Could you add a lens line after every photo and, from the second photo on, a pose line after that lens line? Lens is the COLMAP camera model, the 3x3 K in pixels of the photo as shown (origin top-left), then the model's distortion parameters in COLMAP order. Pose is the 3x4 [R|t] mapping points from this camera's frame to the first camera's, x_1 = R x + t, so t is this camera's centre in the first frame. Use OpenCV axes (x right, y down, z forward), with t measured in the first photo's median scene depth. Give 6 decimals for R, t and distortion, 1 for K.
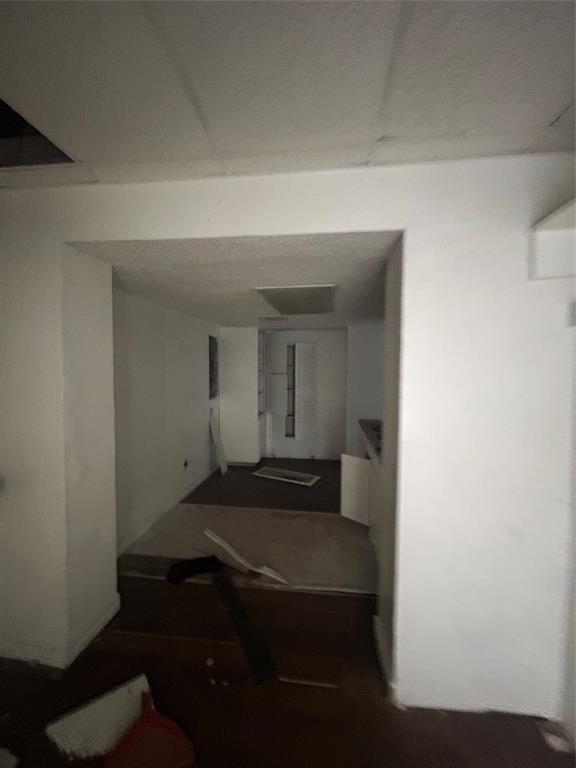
lens RADIAL K [[313.6, 0, 288.0], [0, 313.6, 384.0], [0, 0, 1]] dist [-0.000271, 0.000325]
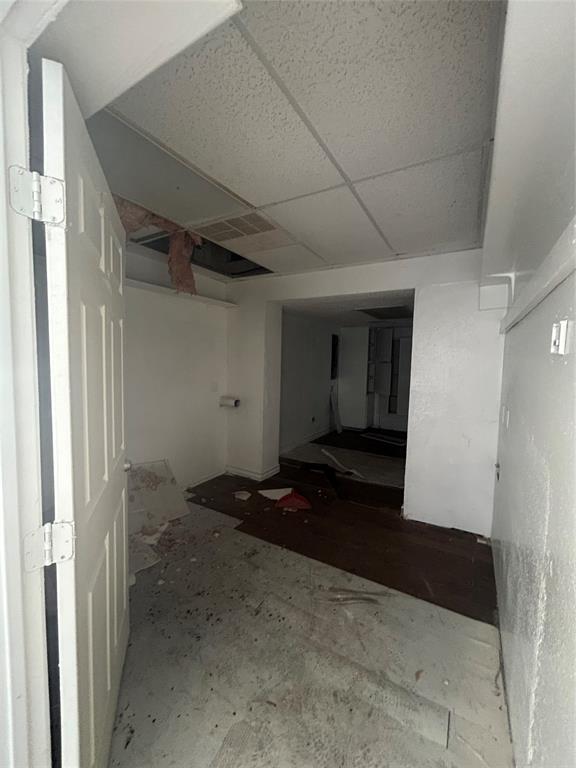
lens RADIAL K [[313.6, 0, 288.0], [0, 313.6, 384.0], [0, 0, 1]] dist [-0.000271, 0.000325]
pose [[0.916752, 0.042402, -0.397200, 0.159163], [-0.033761, 0.999017, 0.028725, 0.040776], [0.398028, -0.012924, 0.917282, -0.443161]]
